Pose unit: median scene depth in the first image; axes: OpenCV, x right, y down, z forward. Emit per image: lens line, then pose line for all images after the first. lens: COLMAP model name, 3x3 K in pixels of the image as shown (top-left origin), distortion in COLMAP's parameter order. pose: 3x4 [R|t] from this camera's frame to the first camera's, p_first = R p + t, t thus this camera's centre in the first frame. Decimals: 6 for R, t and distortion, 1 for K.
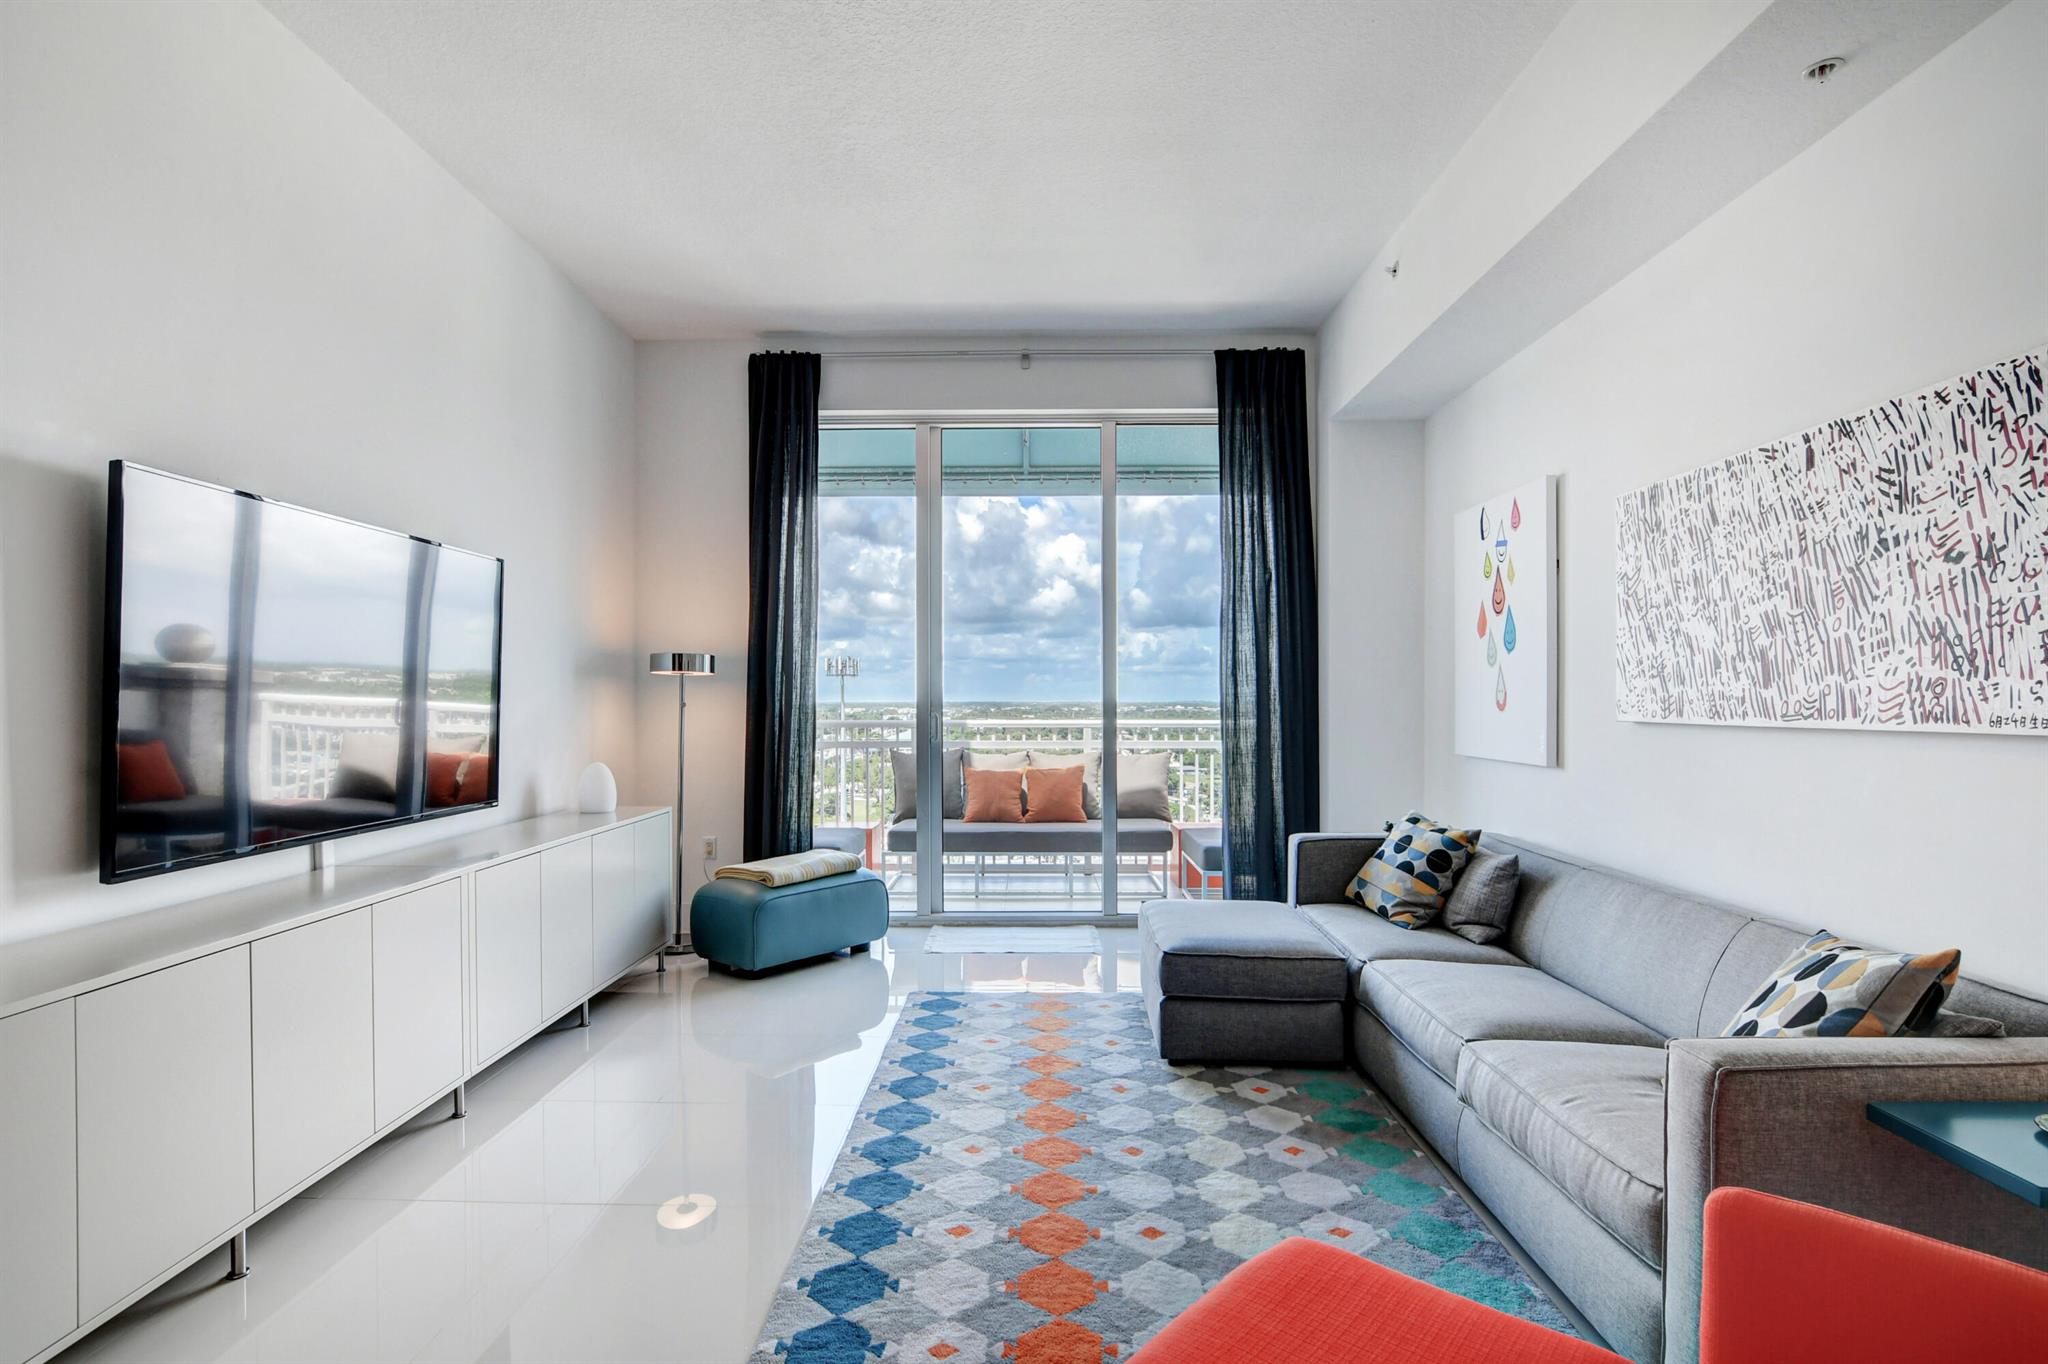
lens RADIAL K [[1003.5, 0, 1021.1], [0, 1003.5, 702.9], [0, 0, 1]] dist [-0.032078, 0.010687]
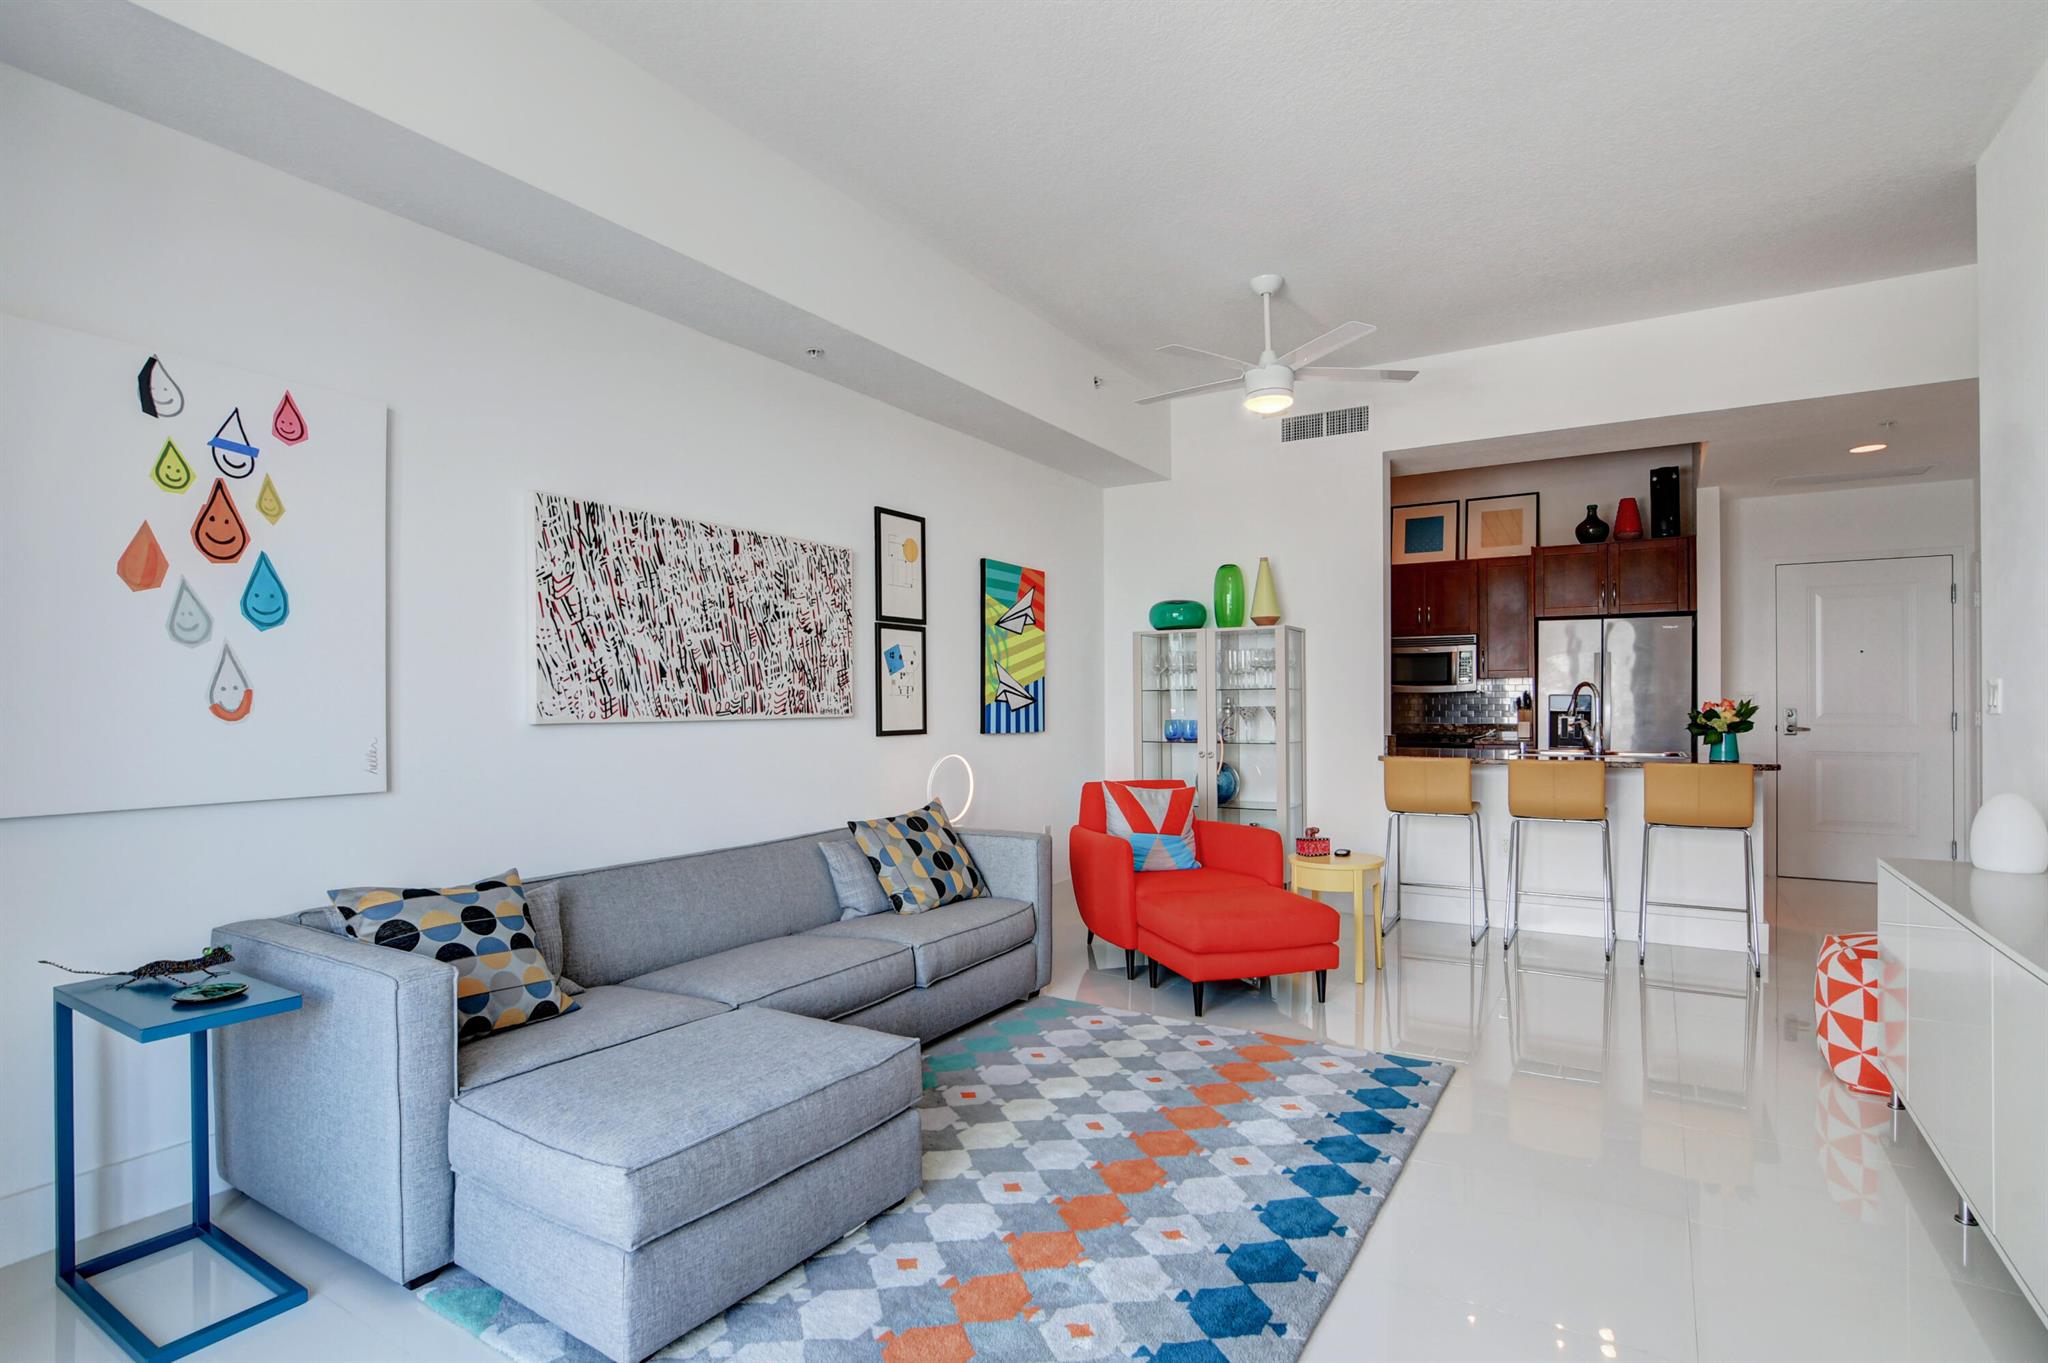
lens RADIAL K [[1003.5, 0, 1018.9], [0, 1003.5, 705.2], [0, 0, 1]] dist [-0.032078, 0.010687]
pose [[-0.854698, 0.005352, 0.519098, -0.303540], [0.008512, 0.999957, 0.003705, 0.000519], [-0.519056, 0.007585, -0.854707, 1.592847]]
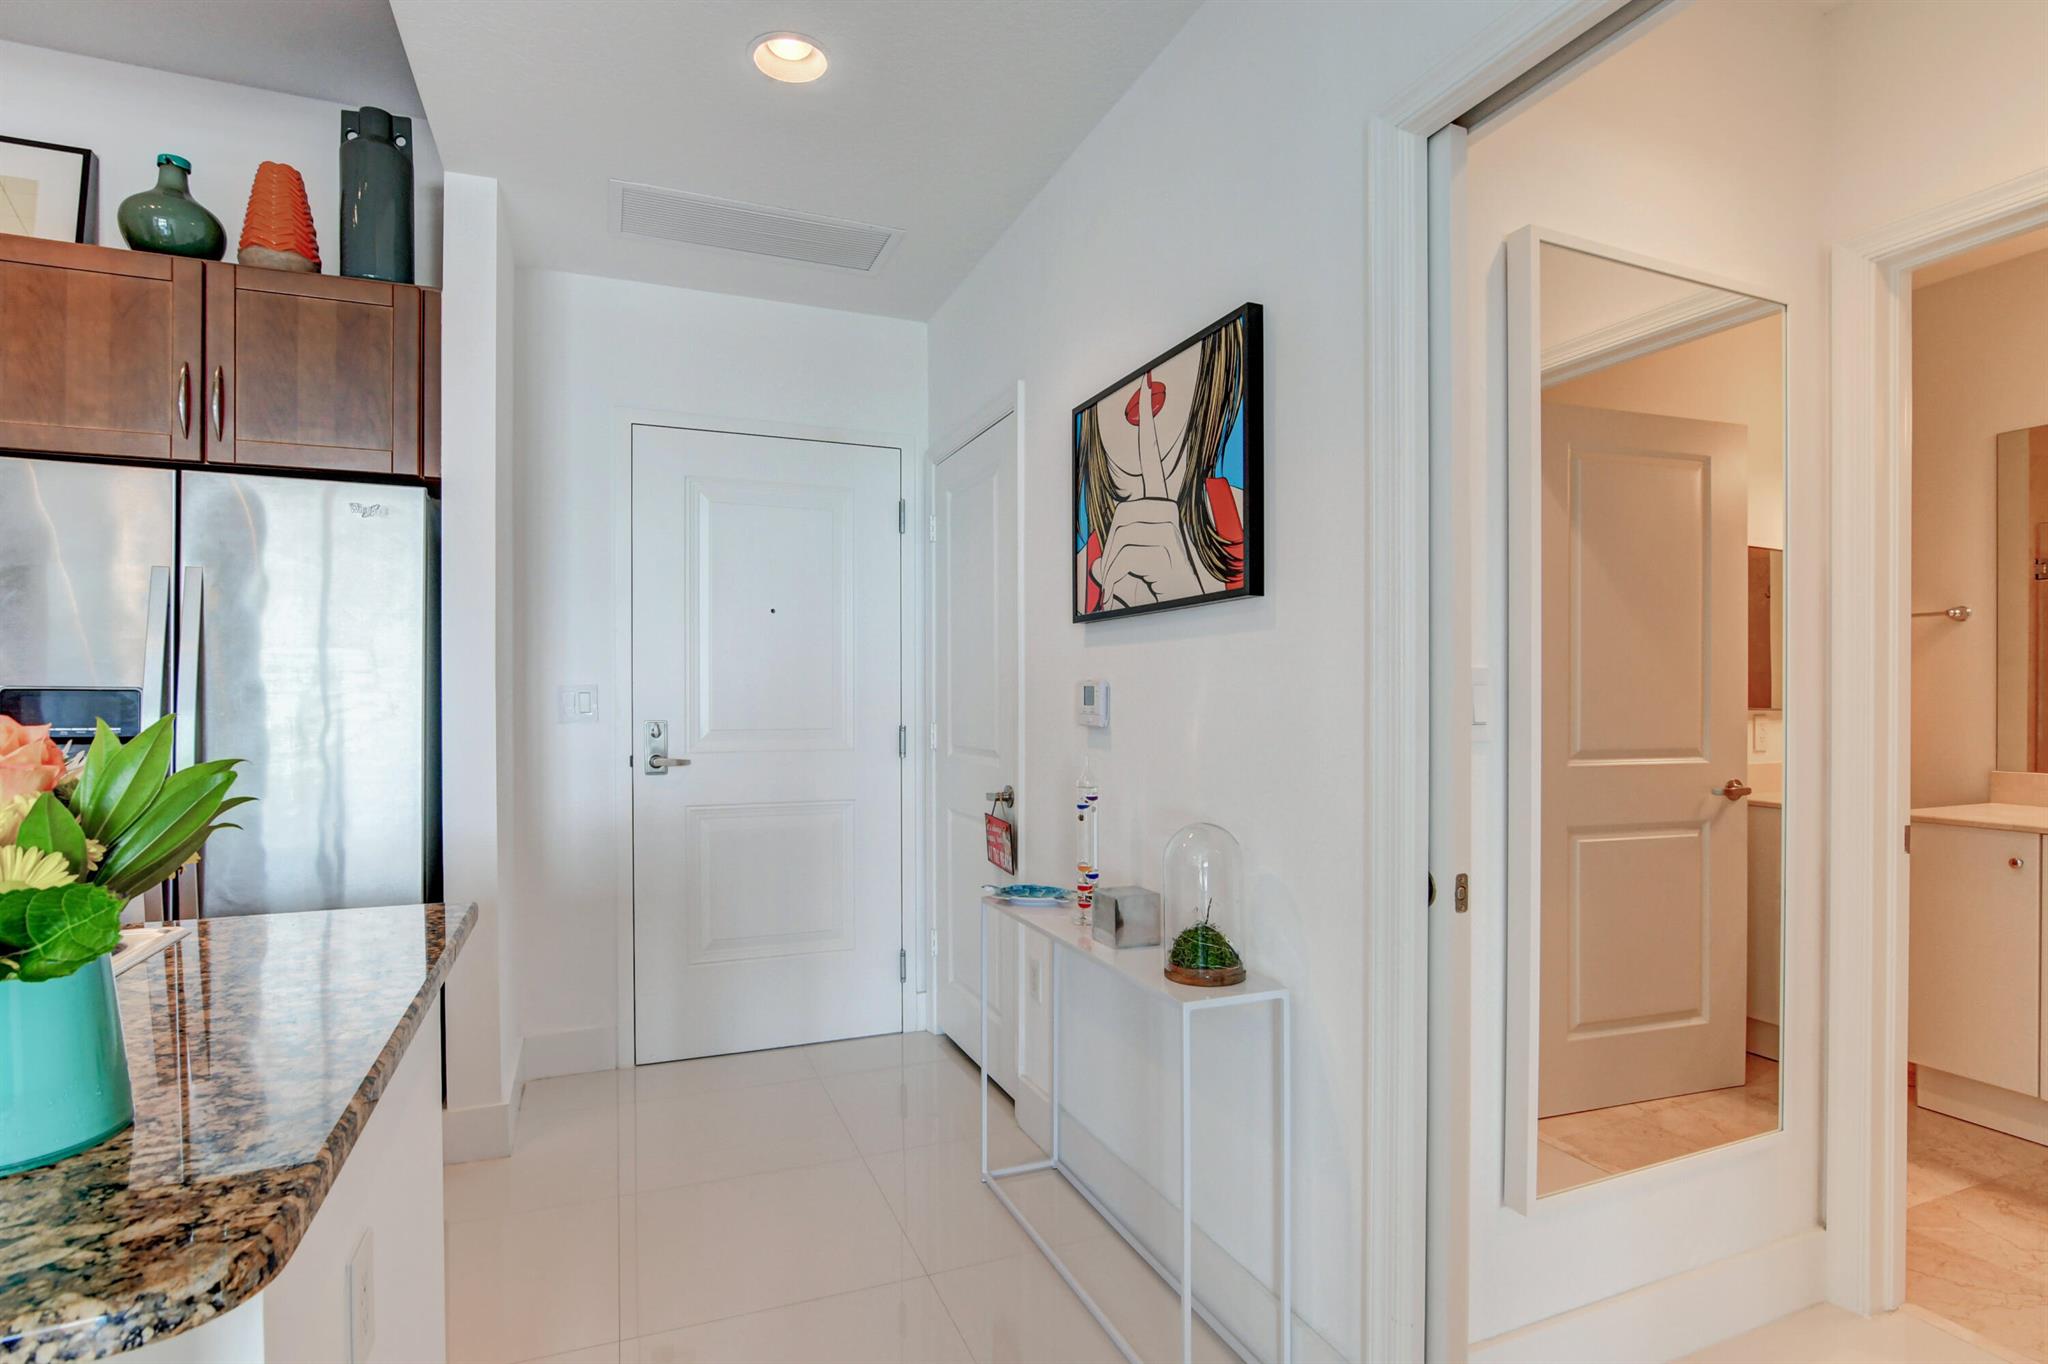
lens RADIAL K [[1003.5, 0, 1023.5], [0, 1003.5, 703.4], [0, 0, 1]] dist [-0.032078, 0.010687]
pose [[-0.917419, 0.004742, -0.397894, -0.552409], [0.000666, 0.999946, 0.010381, 0.001145], [0.397922, 0.009258, -0.917373, 0.052136]]
